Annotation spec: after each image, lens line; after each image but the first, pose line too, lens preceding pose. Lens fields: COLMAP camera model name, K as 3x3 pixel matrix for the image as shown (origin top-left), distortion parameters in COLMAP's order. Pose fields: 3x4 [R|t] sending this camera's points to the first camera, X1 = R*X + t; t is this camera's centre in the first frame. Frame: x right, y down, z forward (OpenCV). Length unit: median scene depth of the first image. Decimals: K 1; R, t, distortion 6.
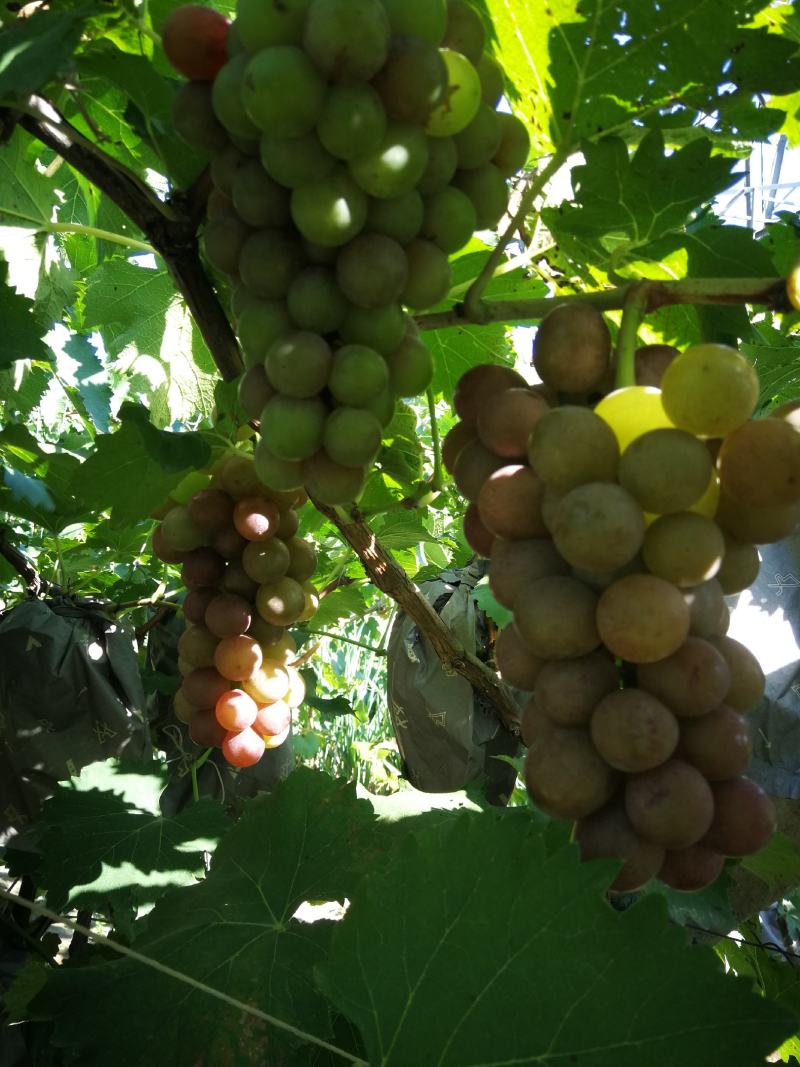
lens RADIAL K [[914.1, 0, 396.3], [0, 914.1, 538.5], [0, 0, 1]] dist [0.021484, -0.041301]
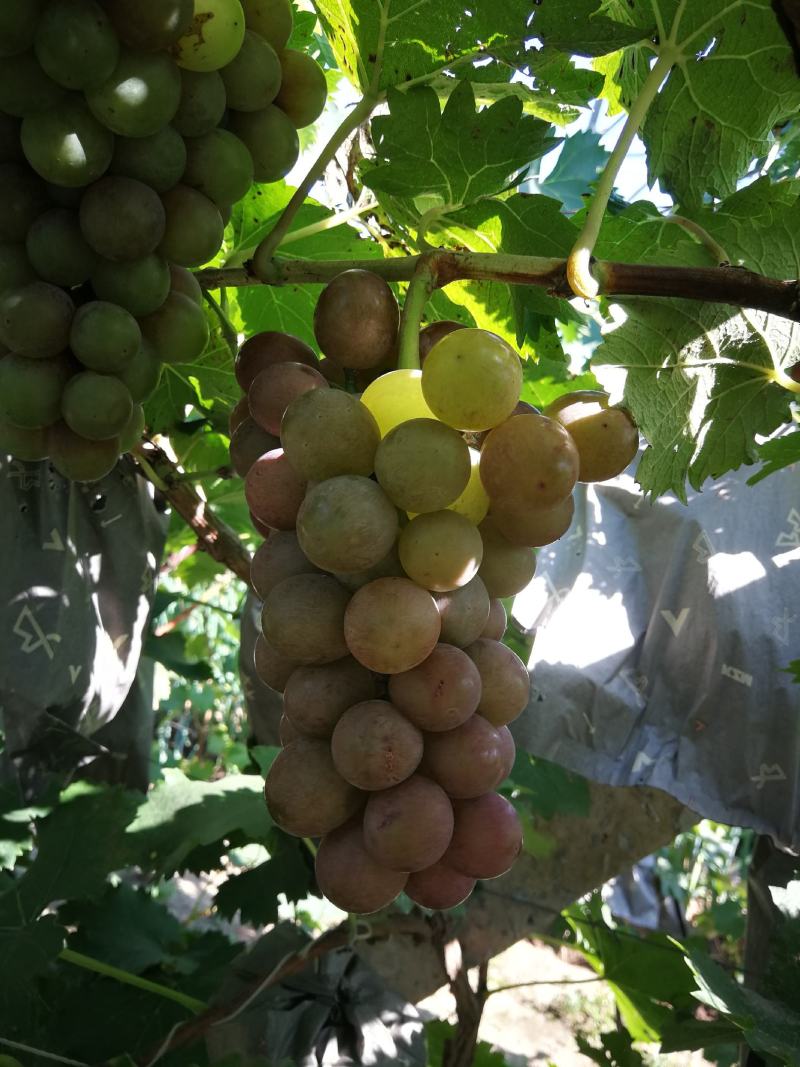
lens RADIAL K [[914.1, 0, 411.4], [0, 914.1, 538.2], [0, 0, 1]] dist [0.021484, -0.041301]
pose [[0.994396, 0.035615, 0.099535, 0.154943], [-0.041175, 0.997671, 0.054372, -0.040505], [-0.097367, -0.058166, 0.993547, 0.070401]]
